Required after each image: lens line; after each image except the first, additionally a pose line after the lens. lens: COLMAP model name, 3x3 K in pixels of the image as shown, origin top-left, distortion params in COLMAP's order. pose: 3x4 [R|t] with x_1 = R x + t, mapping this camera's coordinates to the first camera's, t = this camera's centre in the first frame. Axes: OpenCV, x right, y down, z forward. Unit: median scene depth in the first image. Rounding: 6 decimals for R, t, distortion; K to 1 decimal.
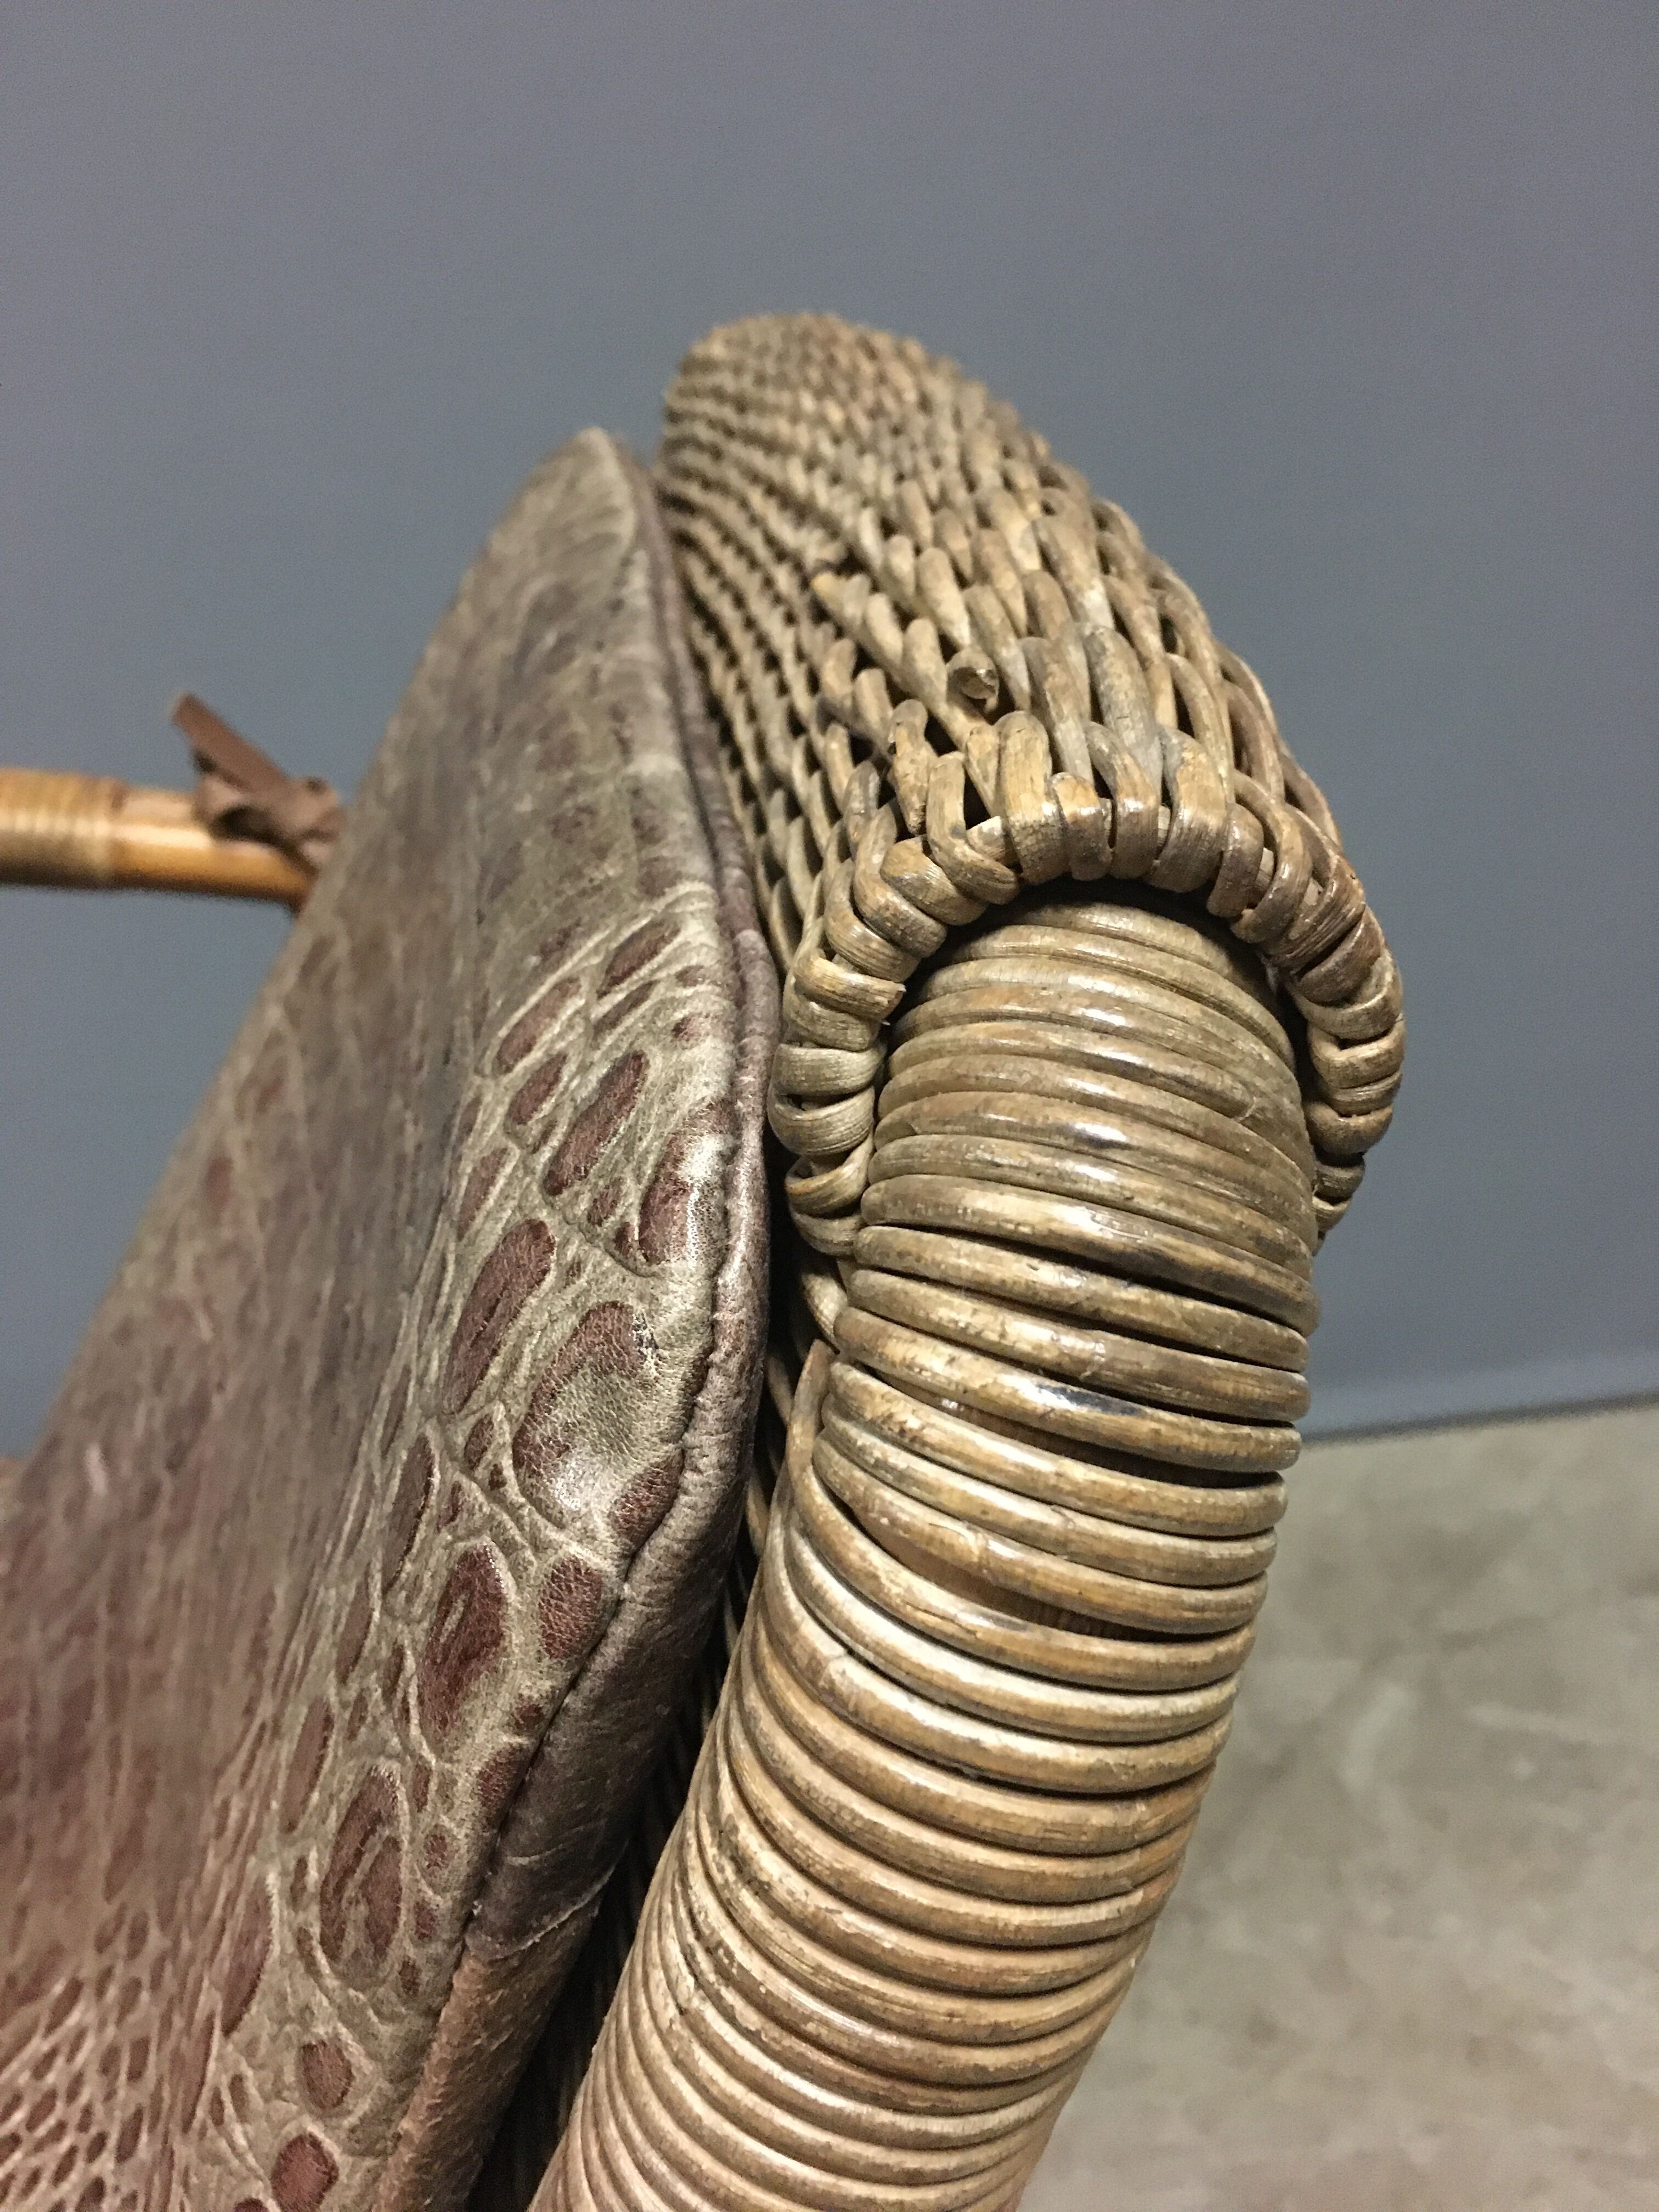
lens RADIAL K [[1881.5, 0, 842.2], [0, 1881.5, 1097.3], [0, 0, 1]] dist [0.071207, -0.109233]
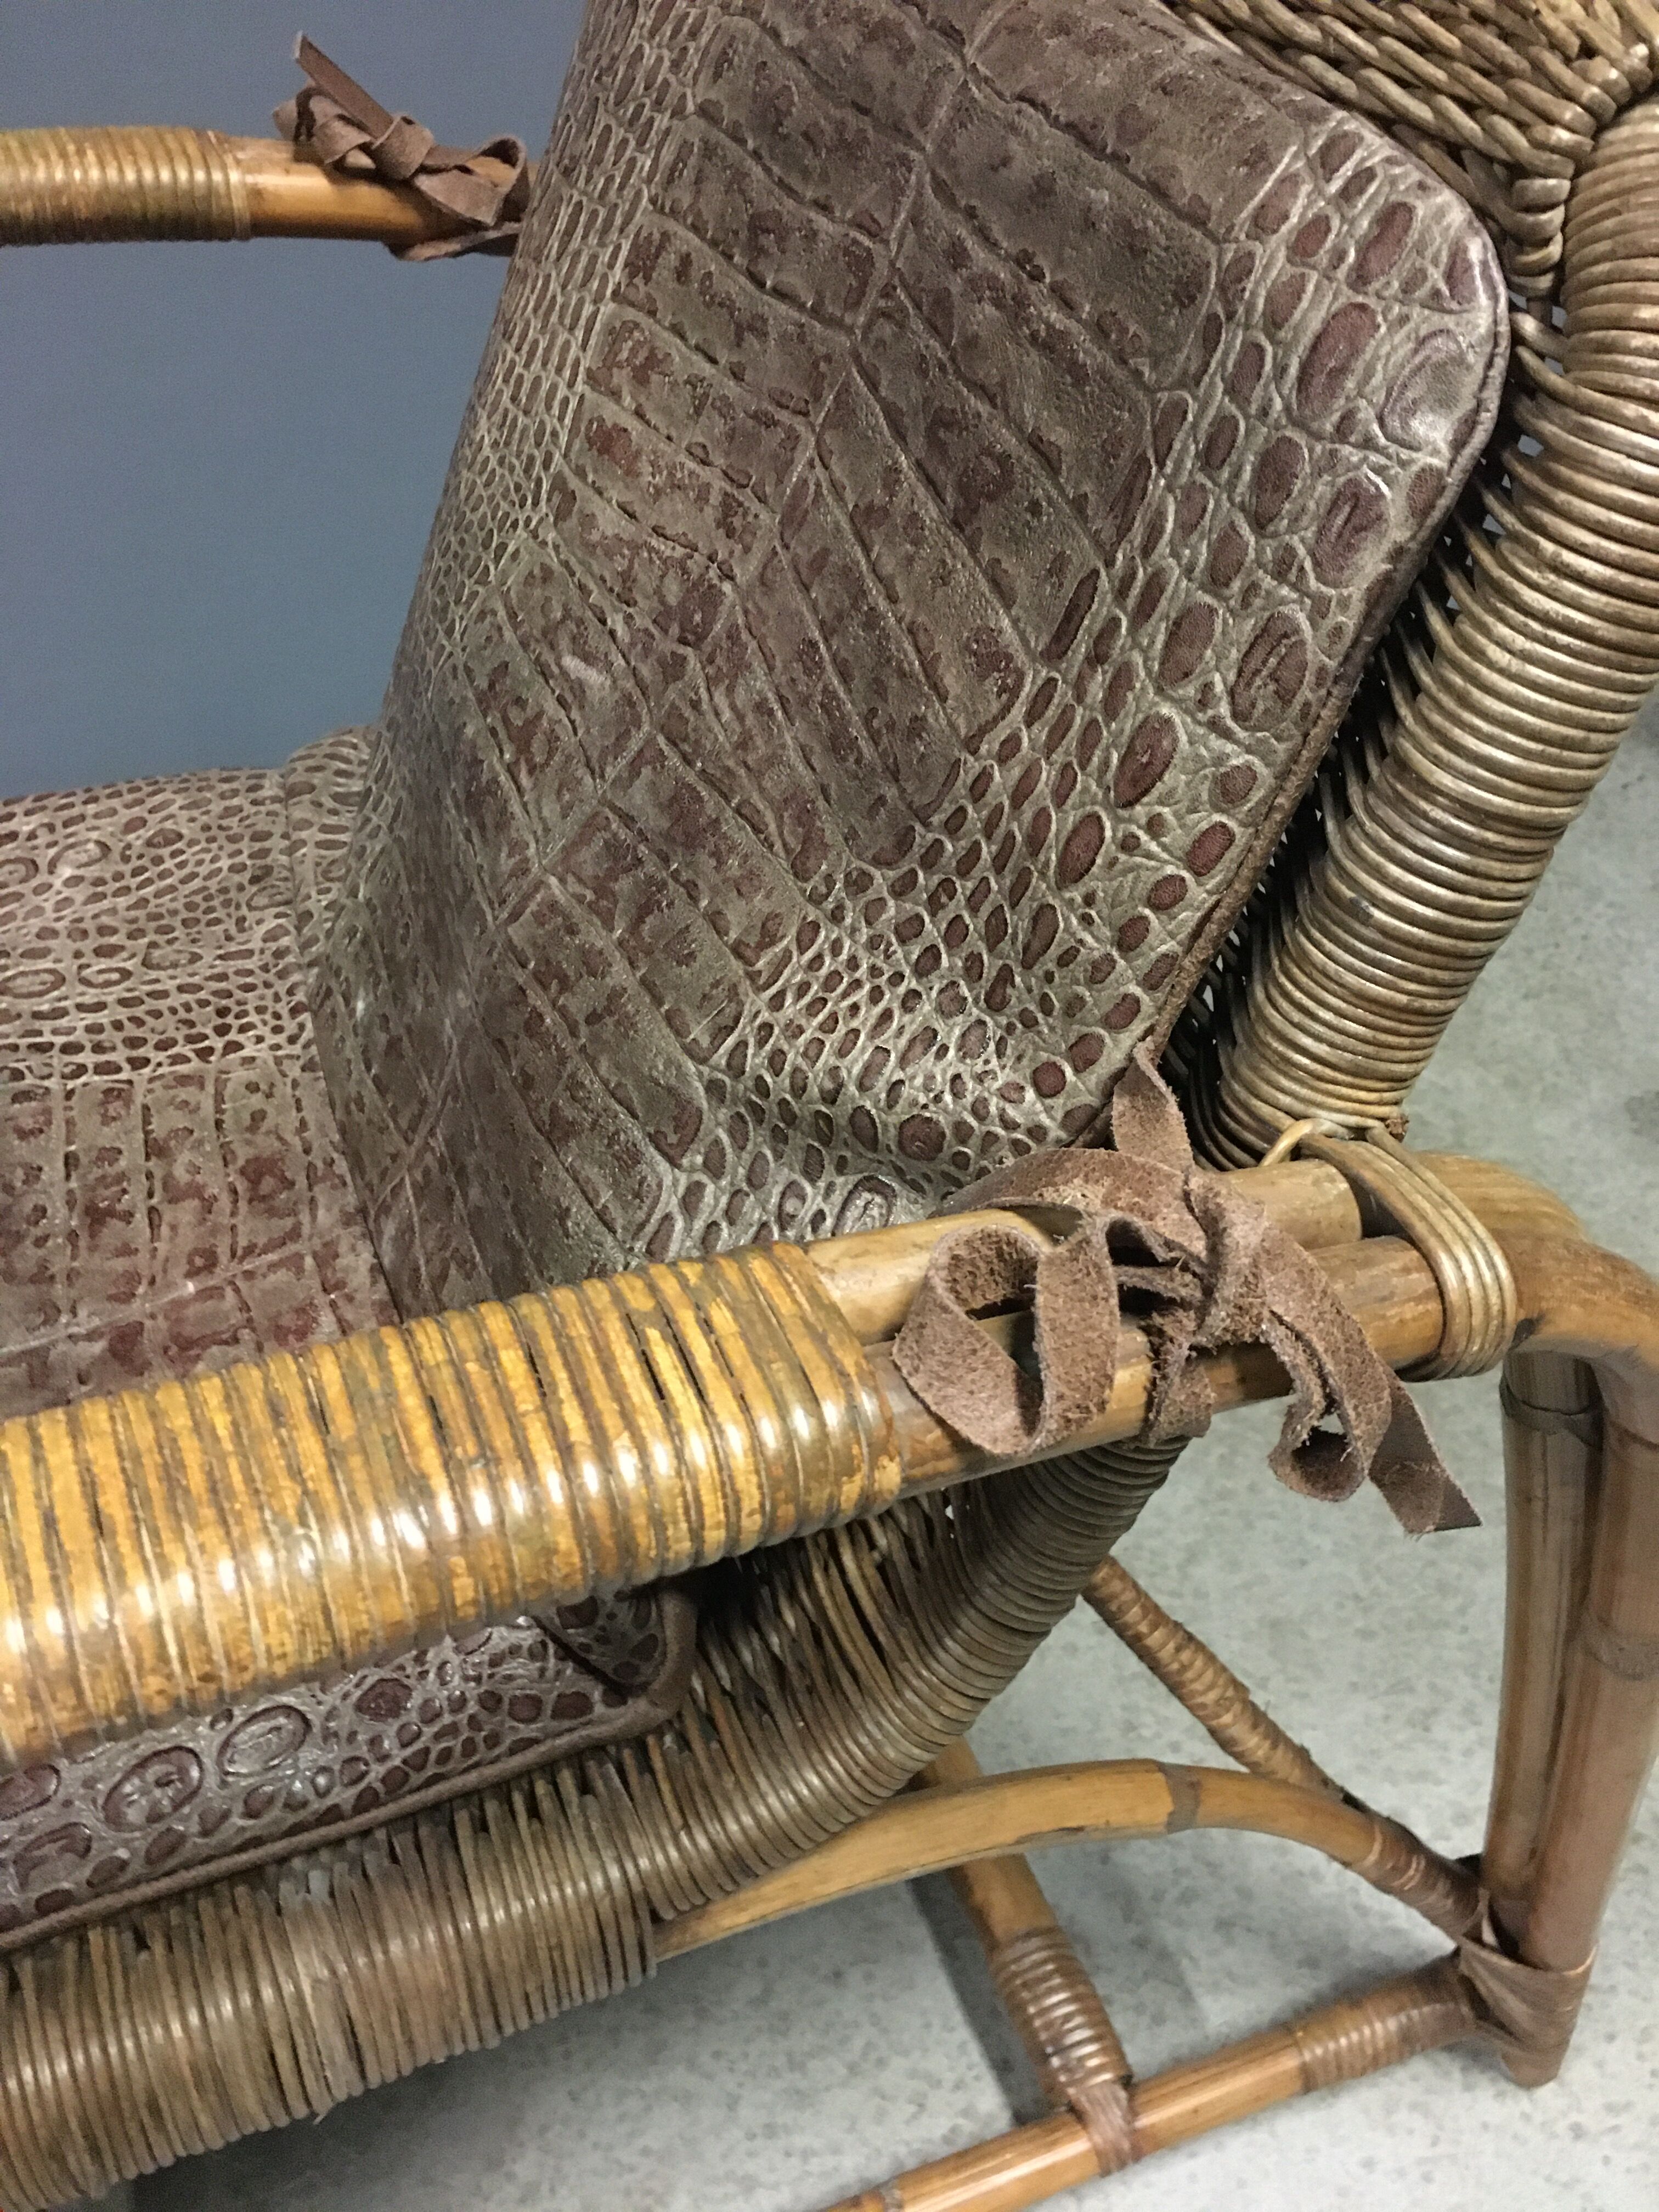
lens RADIAL K [[1881.5, 0, 823.1], [0, 1881.5, 1085.5], [0, 0, 1]] dist [0.071207, -0.109233]
pose [[0.970579, -0.156718, 0.182798, -1.203504], [0.094967, 0.946802, 0.307485, 0.178772], [-0.221262, -0.281079, 0.933830, -0.914269]]
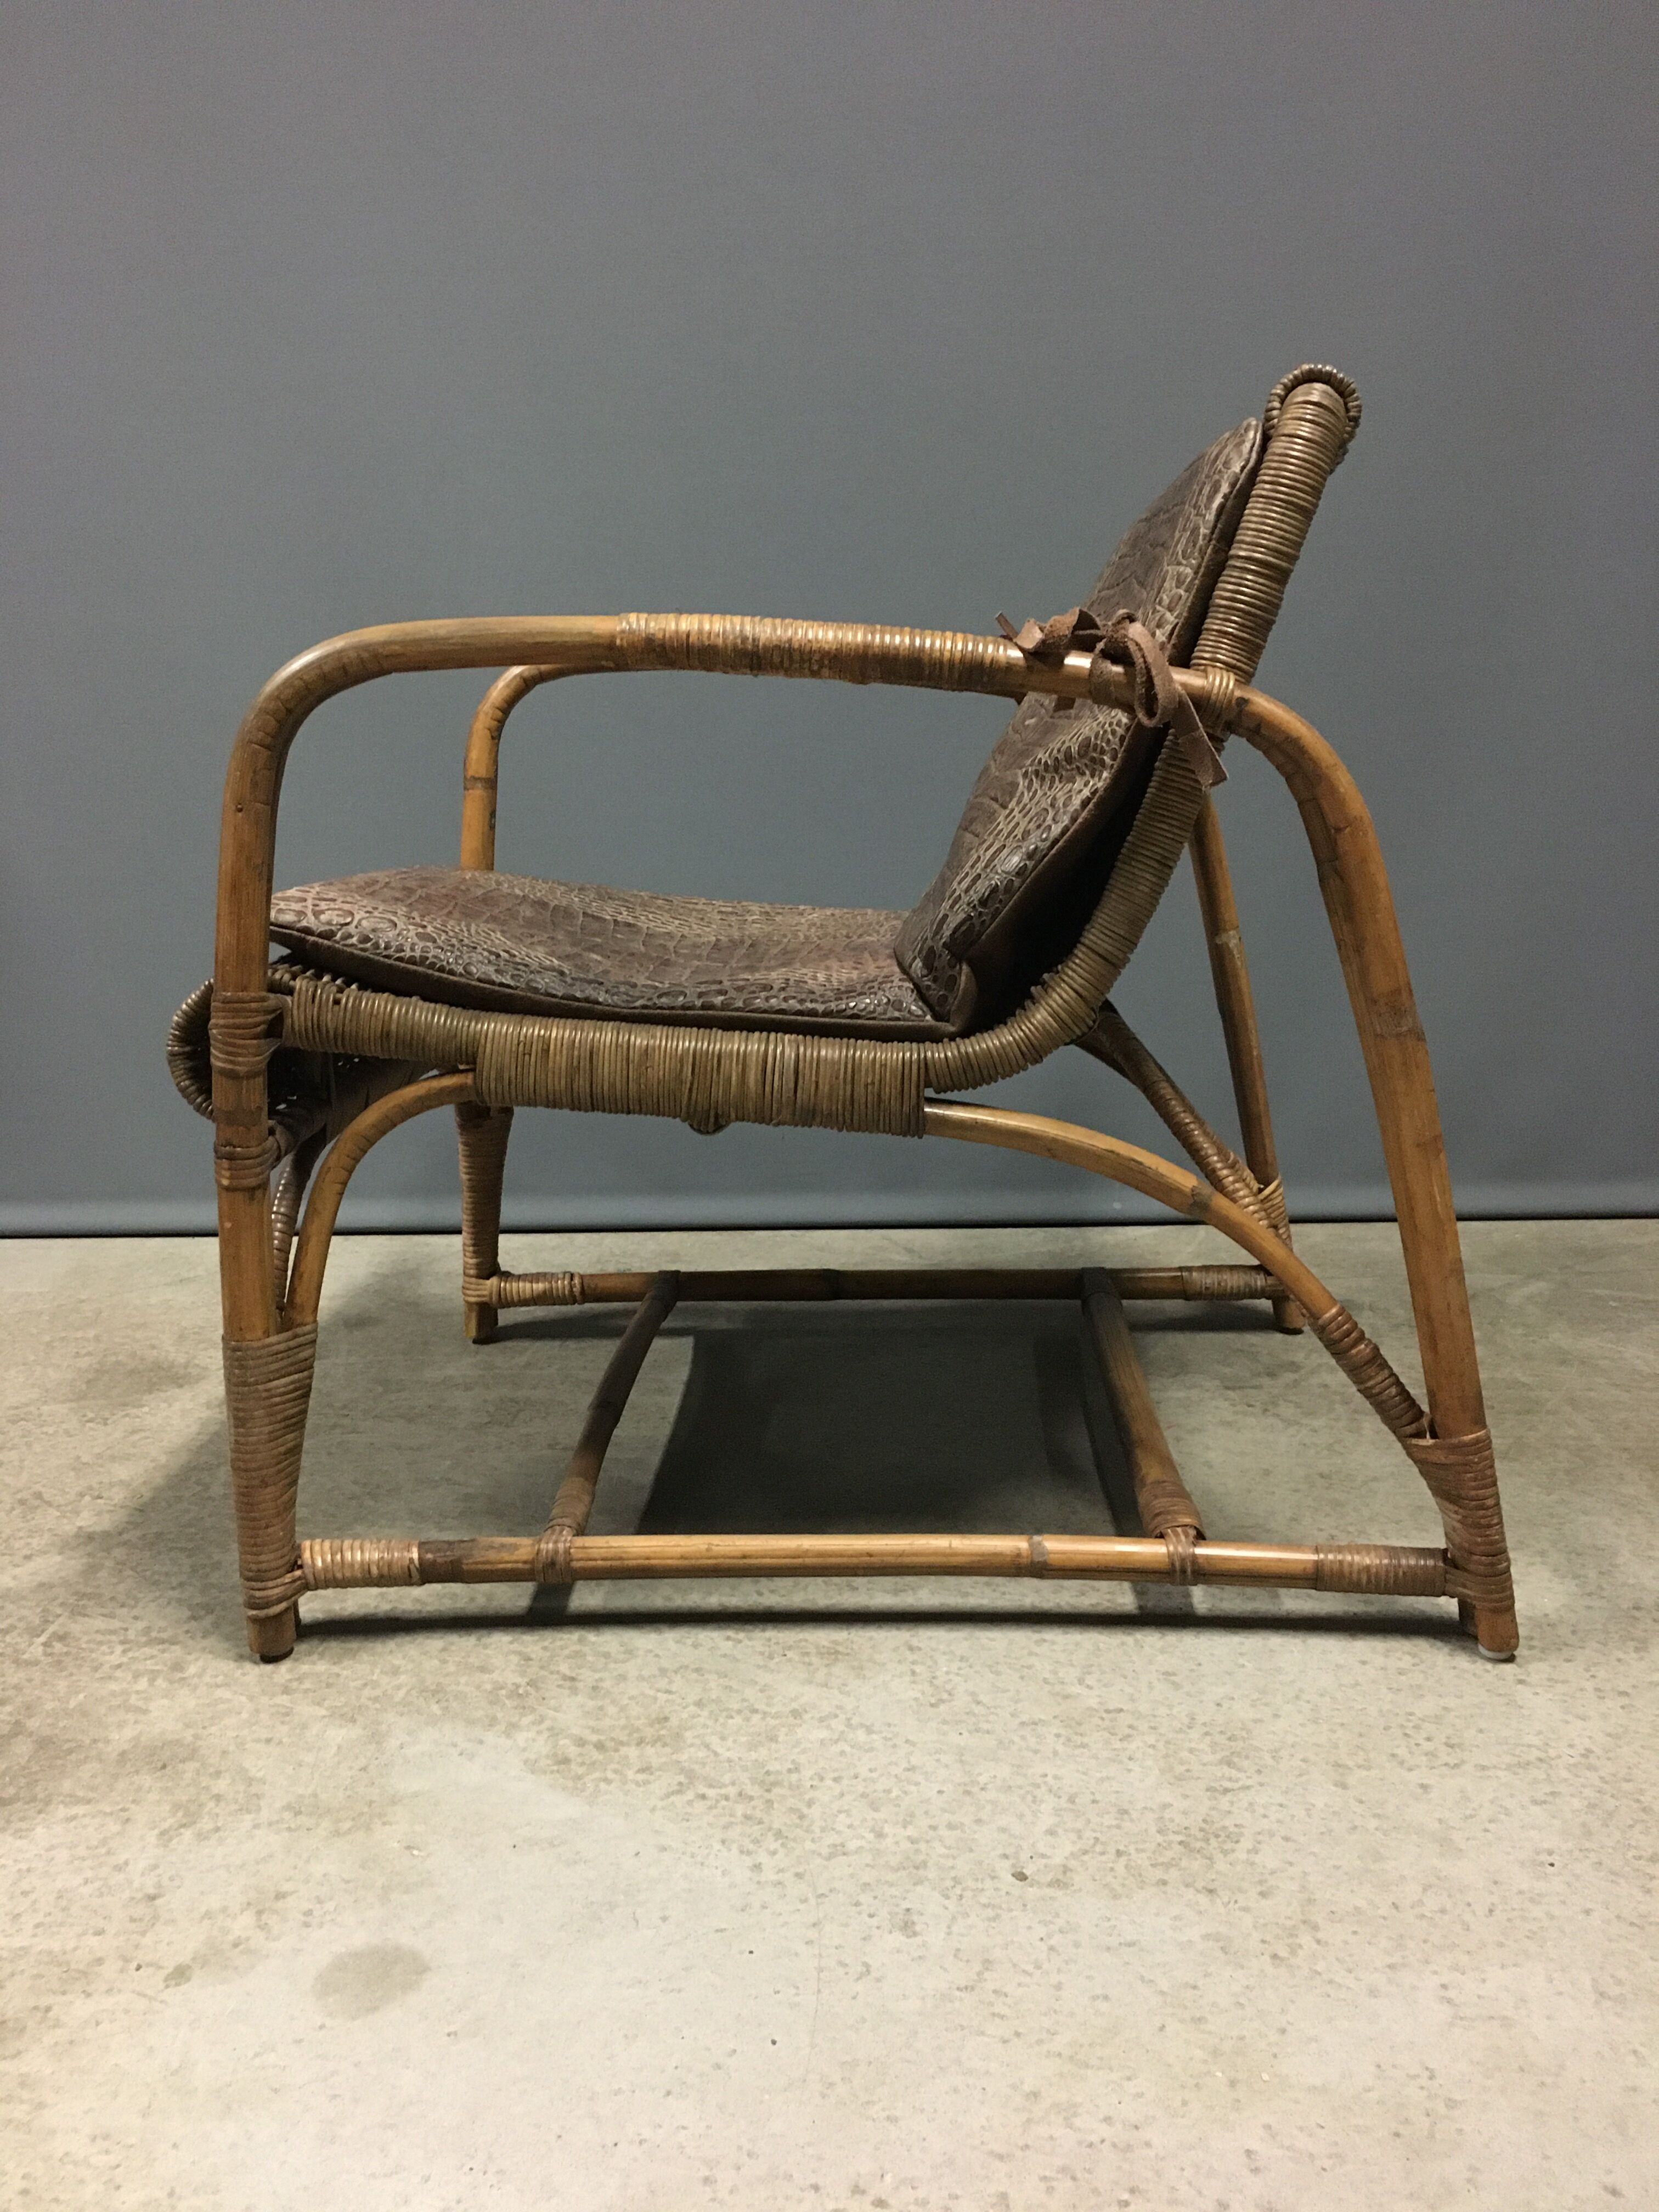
lens RADIAL K [[1881.5, 0, 832.9], [0, 1881.5, 1101.4], [0, 0, 1]] dist [0.071207, -0.109233]
pose [[0.982898, 0.038804, -0.180016, -0.231293], [-0.085641, 0.961723, -0.260297, 4.163786], [0.163025, 0.271263, 0.948599, -4.906883]]
